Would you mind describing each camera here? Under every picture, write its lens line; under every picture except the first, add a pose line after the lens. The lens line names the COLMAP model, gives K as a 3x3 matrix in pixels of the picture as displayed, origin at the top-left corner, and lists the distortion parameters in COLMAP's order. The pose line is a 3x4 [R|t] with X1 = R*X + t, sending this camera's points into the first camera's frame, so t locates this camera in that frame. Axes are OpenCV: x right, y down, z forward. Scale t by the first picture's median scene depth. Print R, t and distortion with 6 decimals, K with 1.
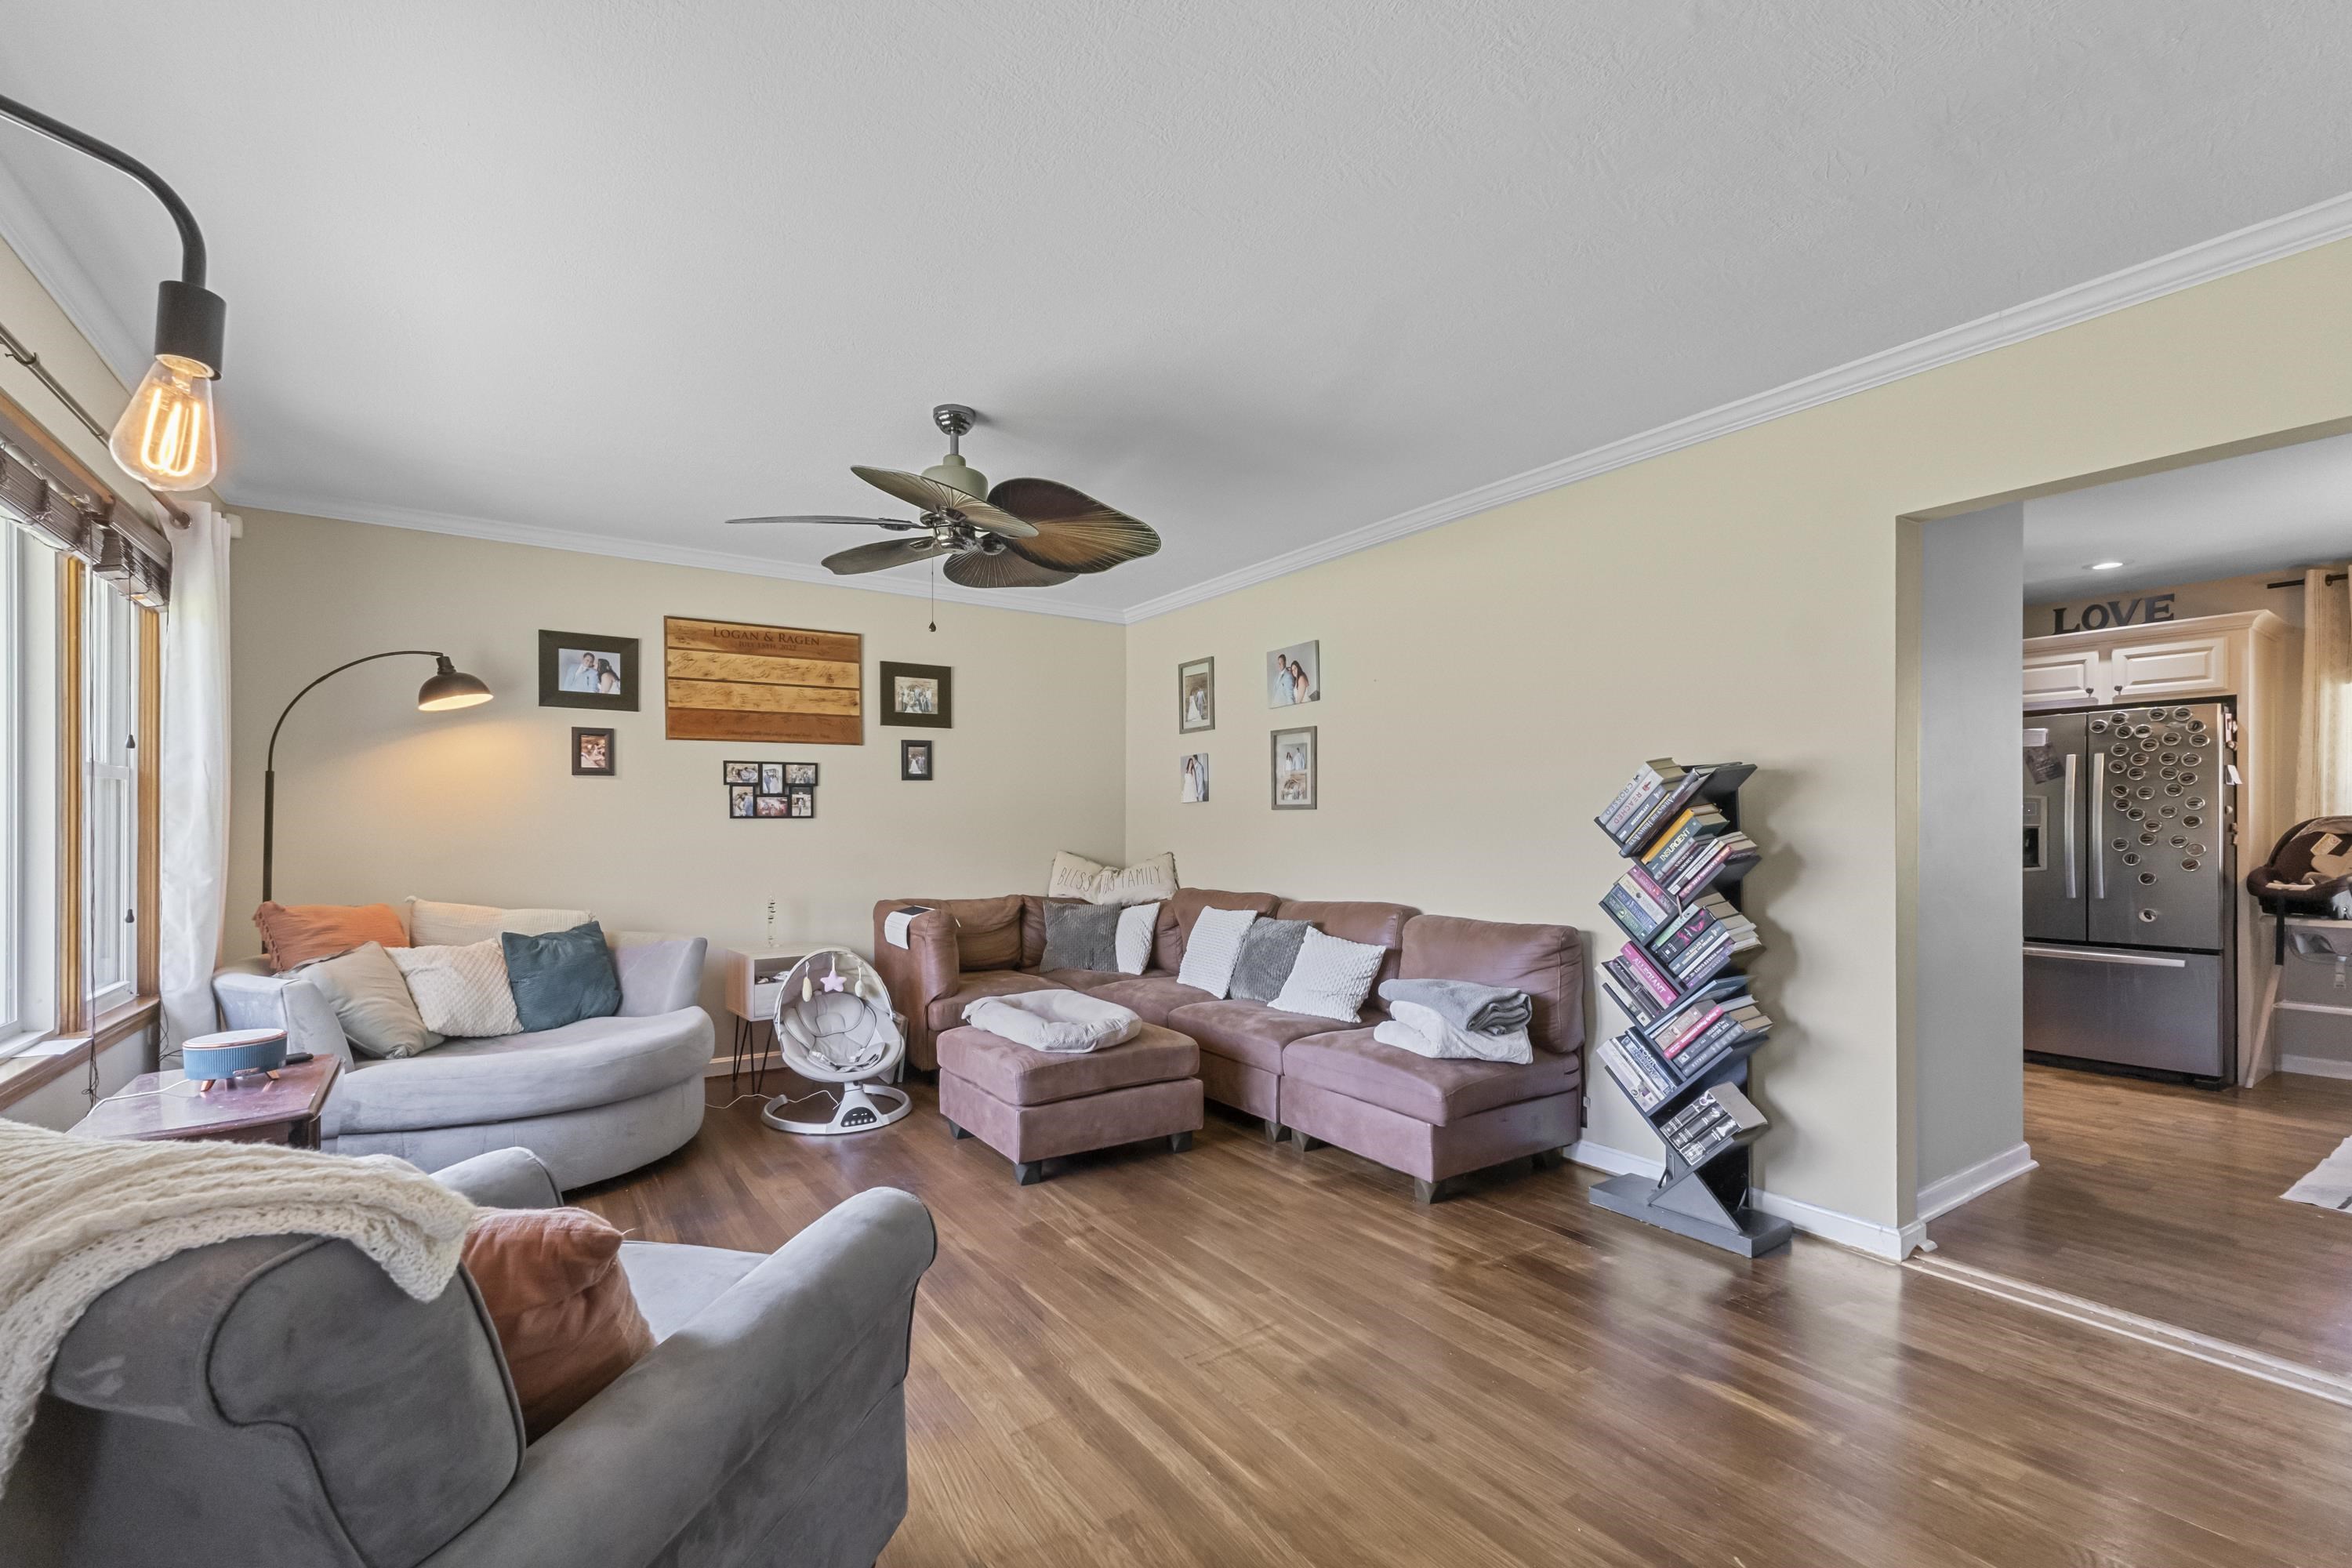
lens RADIAL K [[1009.9, 0, 1177.8], [0, 1009.9, 822.5], [0, 0, 1]] dist [0.004998, -0.000928]
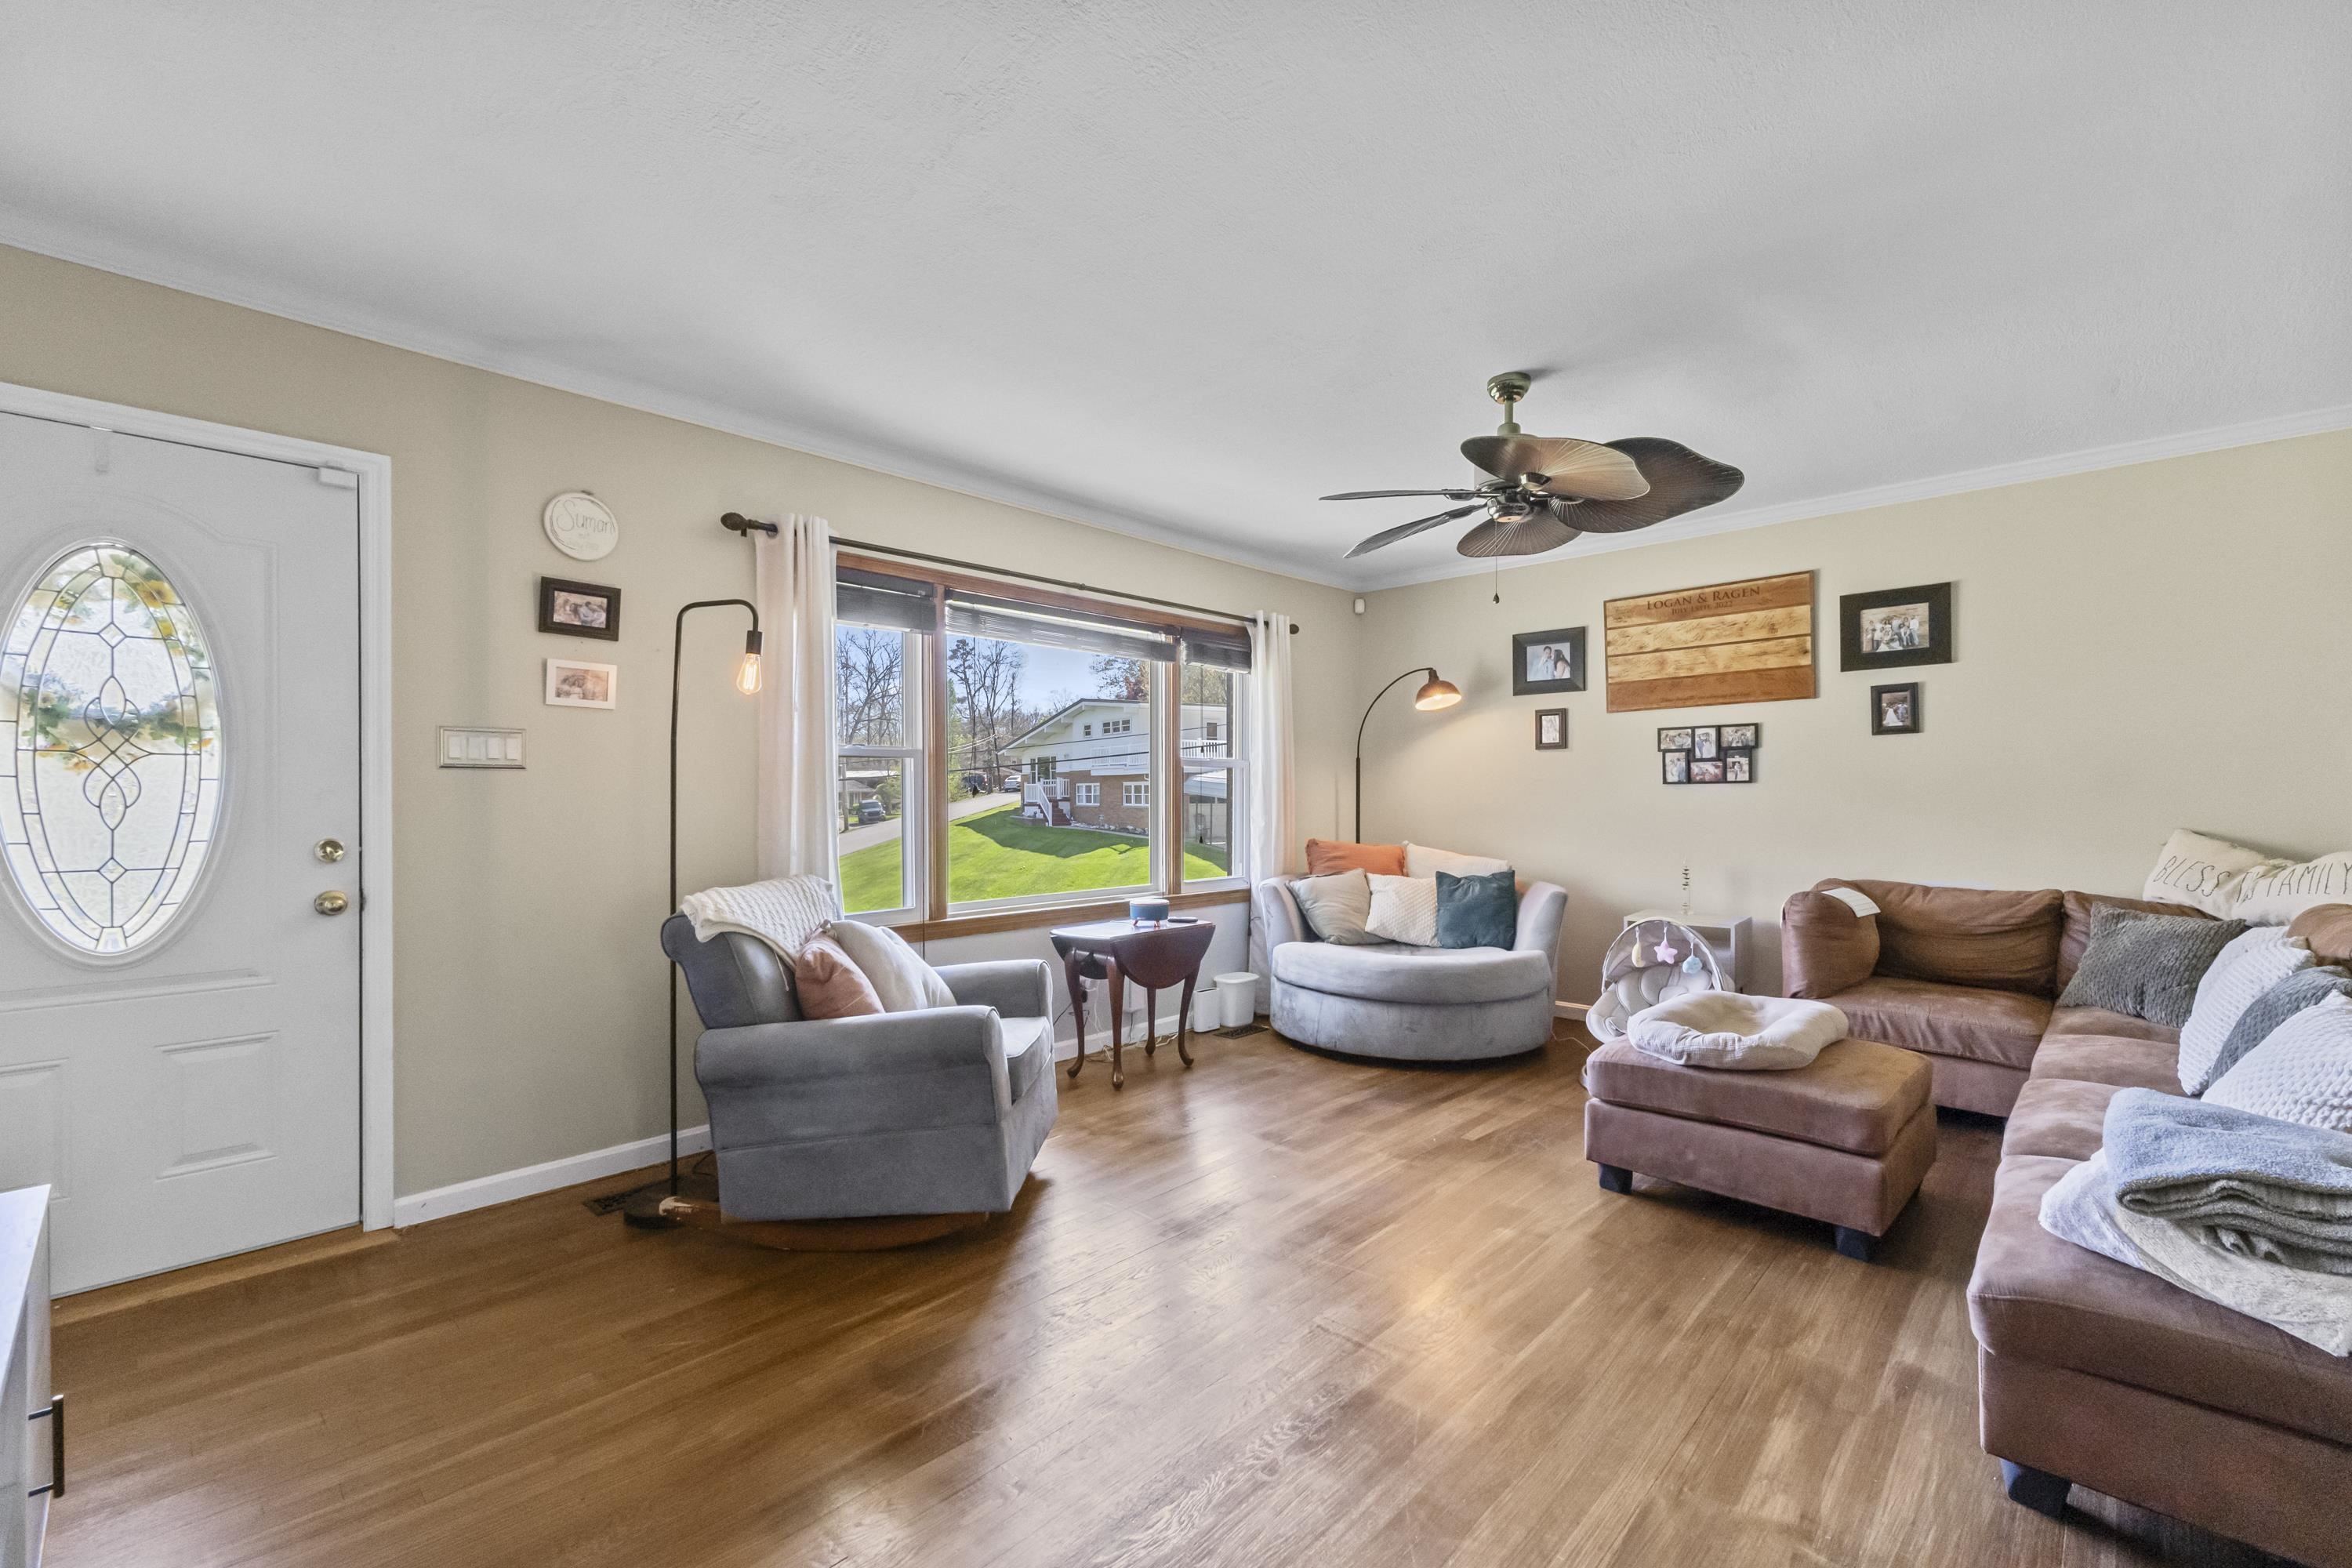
lens RADIAL K [[1009.9, 0, 1178.8], [0, 1009.9, 790.2], [0, 0, 1]] dist [0.004998, -0.000928]
pose [[0.206472, -0.002830, -0.978448, 0.495976], [0.007128, 0.999974, -0.001389, 0.000140], [0.978427, -0.006687, 0.206487, 0.332407]]
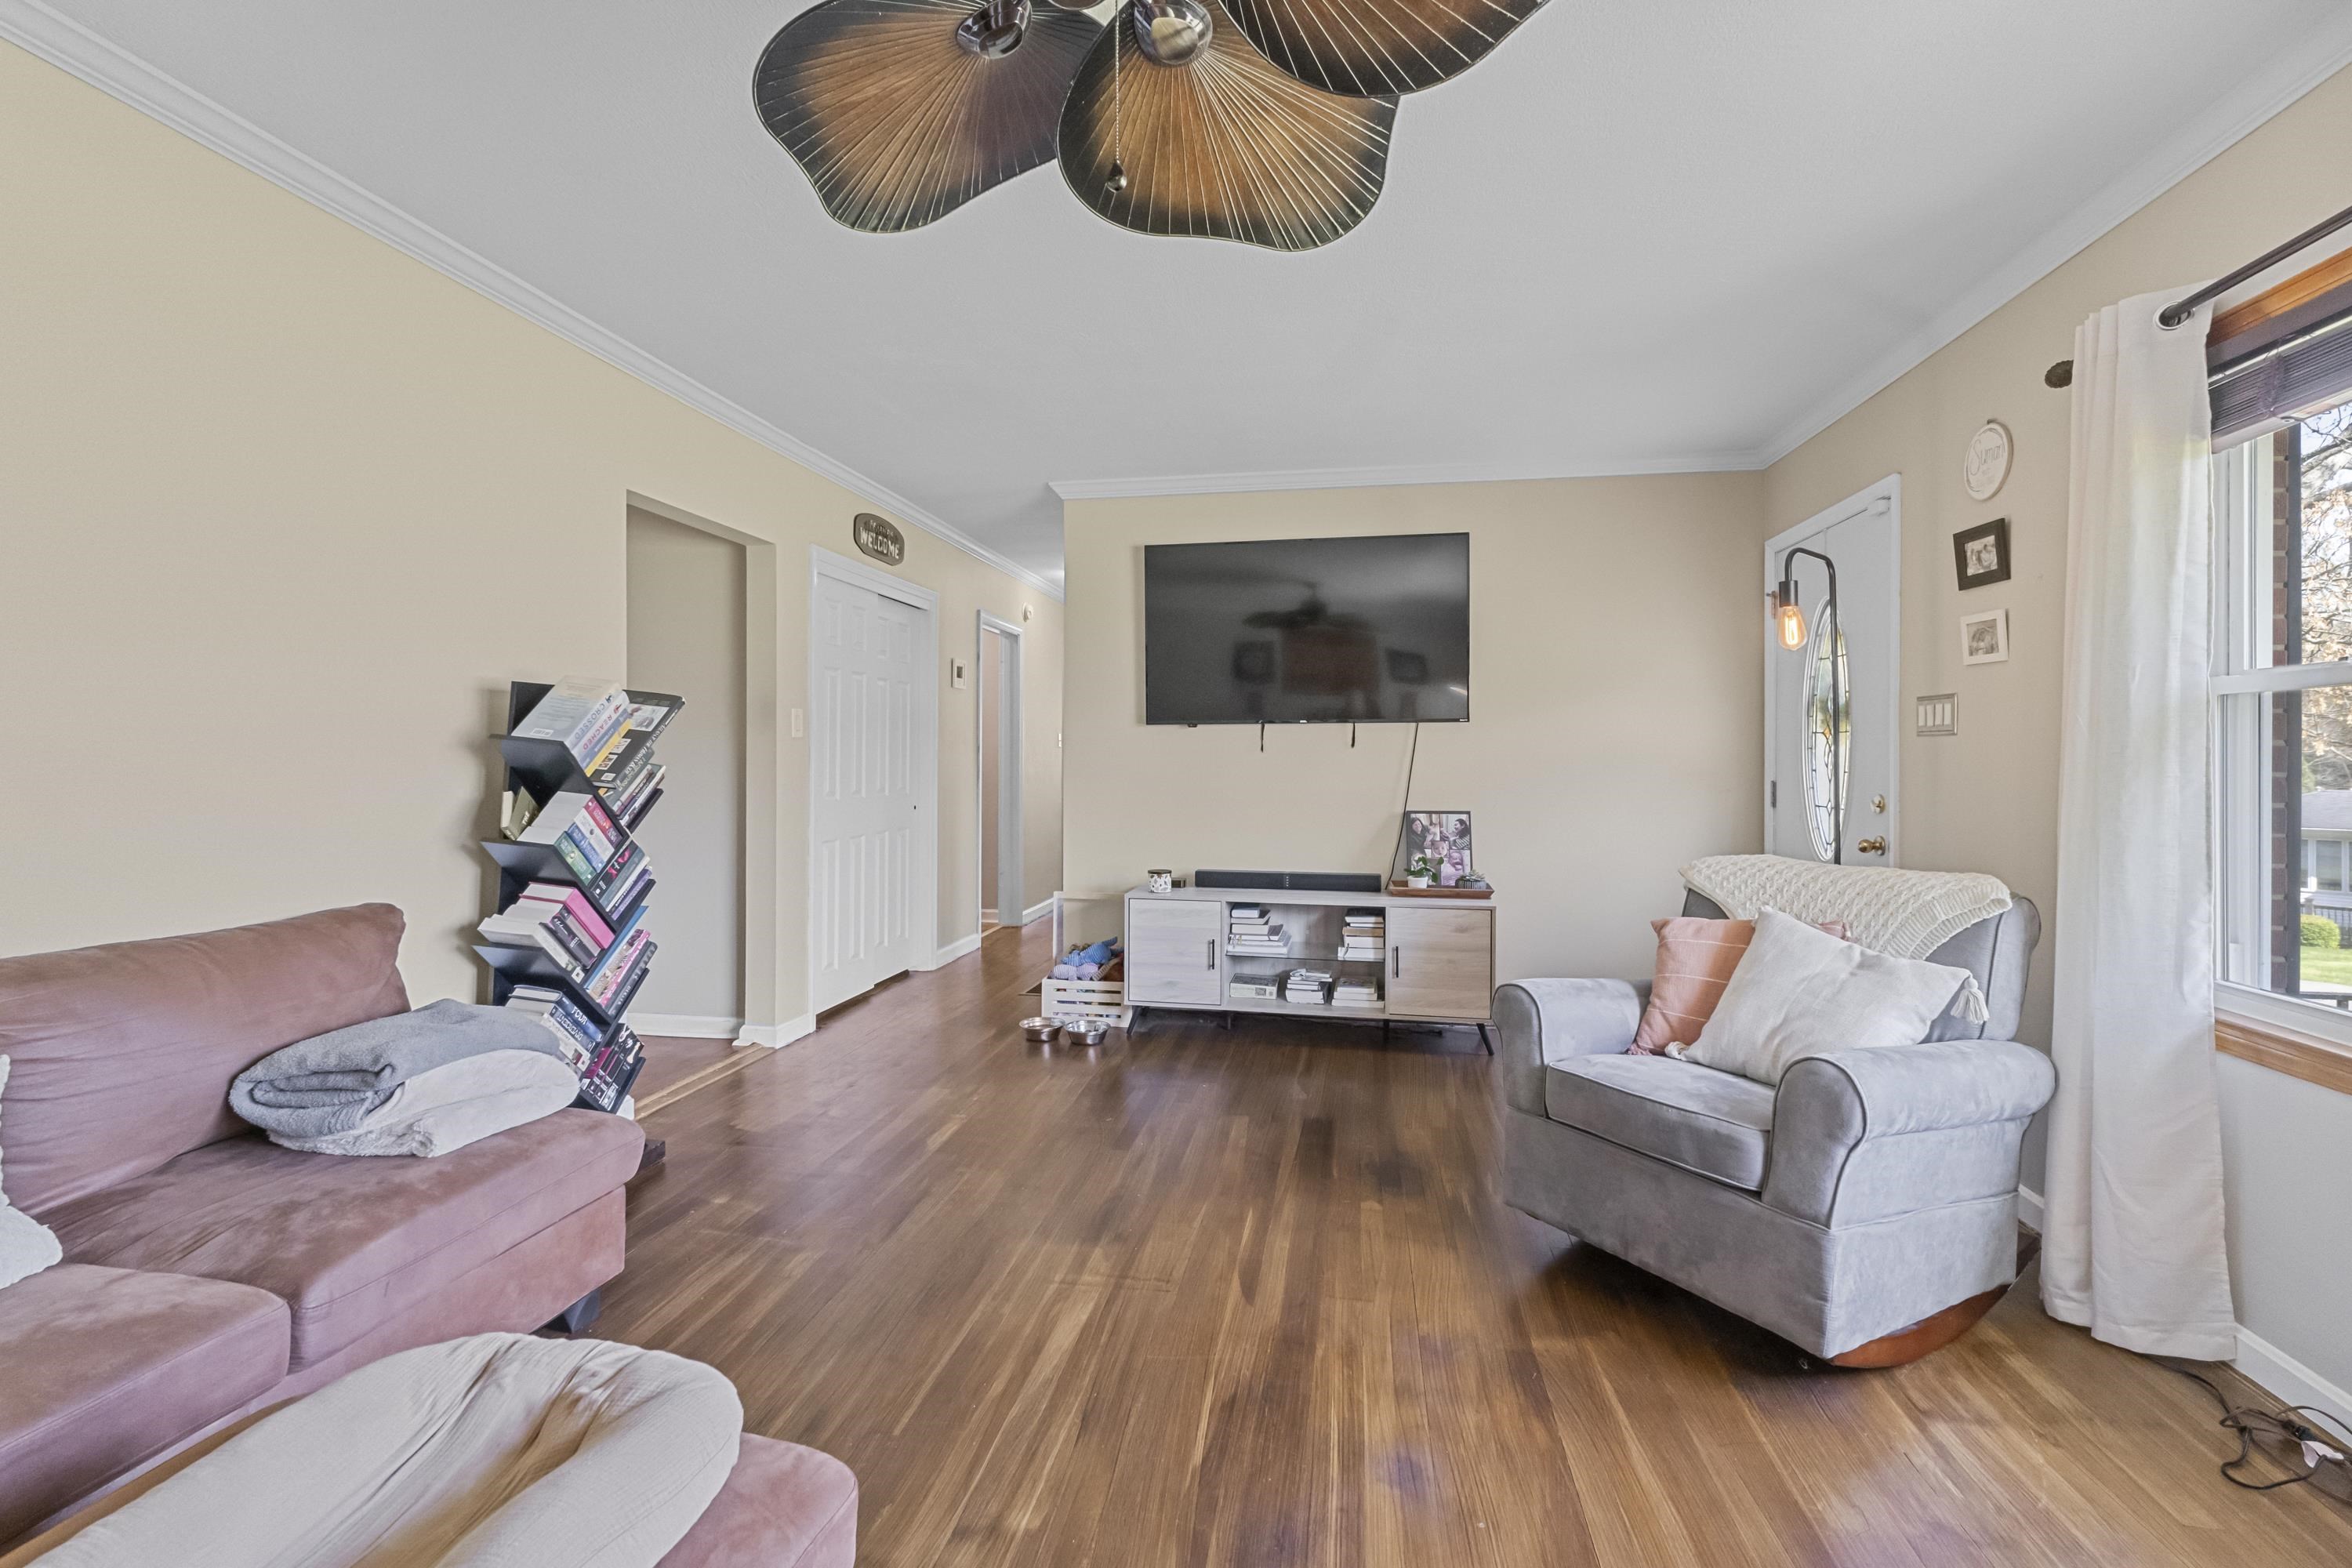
lens RADIAL K [[1009.9, 0, 1152.1], [0, 1009.9, 745.4], [0, 0, 1]] dist [0.004998, -0.000928]
pose [[-0.691328, -0.004518, 0.722527, -0.356250], [-0.010123, 0.999943, -0.003433, -0.002926], [-0.722470, -0.009688, -0.691335, 0.870567]]
